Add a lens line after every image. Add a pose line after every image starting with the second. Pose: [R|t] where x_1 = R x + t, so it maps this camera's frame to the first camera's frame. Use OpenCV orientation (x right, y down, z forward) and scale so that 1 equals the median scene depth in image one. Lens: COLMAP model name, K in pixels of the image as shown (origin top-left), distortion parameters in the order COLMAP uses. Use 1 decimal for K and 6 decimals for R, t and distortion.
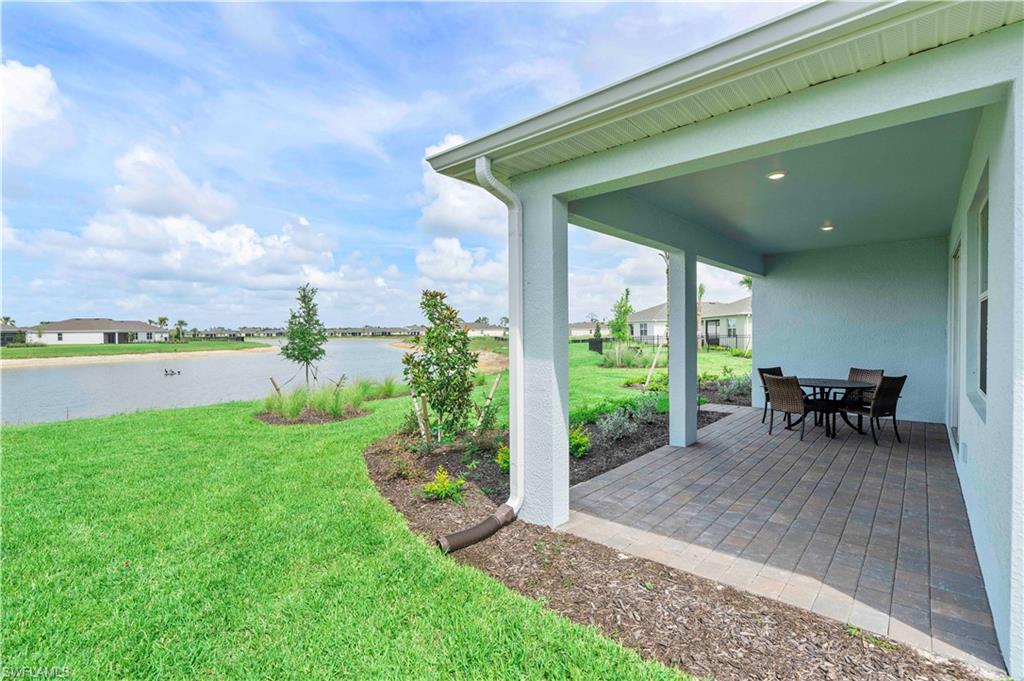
lens RADIAL K [[469.7, 0, 521.7], [0, 469.7, 351.9], [0, 0, 1]] dist [-0.007083, 0.003058]
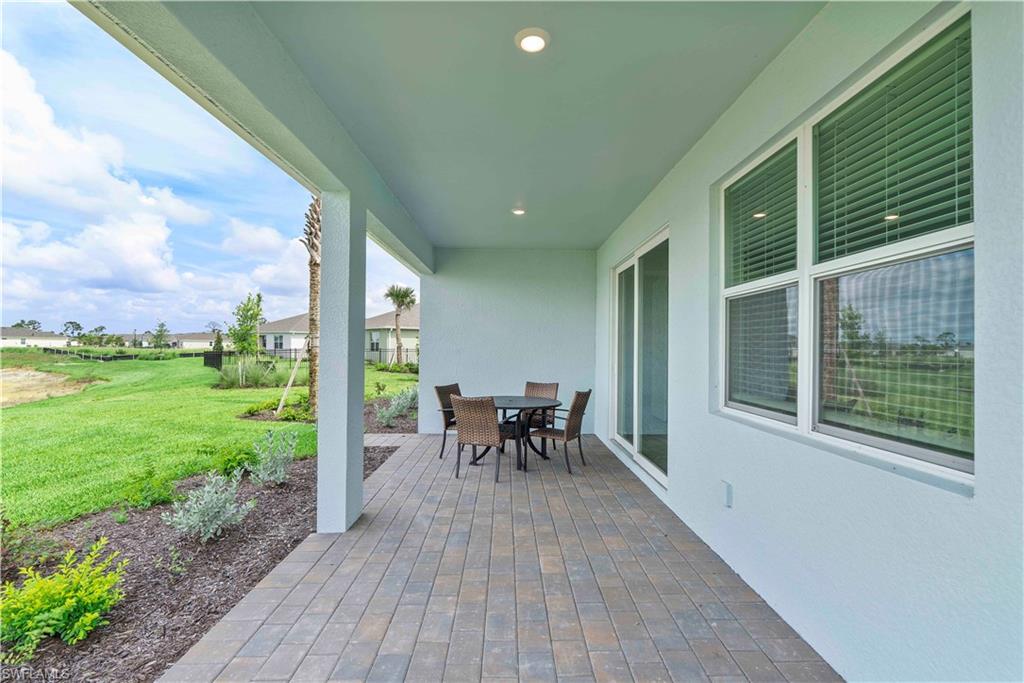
lens RADIAL K [[469.7, 0, 511.5], [0, 469.7, 340.9], [0, 0, 1]] dist [-0.007083, 0.003058]
pose [[0.756037, 0.023854, 0.654094, 0.057269], [0.012175, 0.998650, -0.050493, 0.000603], [-0.654416, 0.046138, 0.754726, 0.199302]]
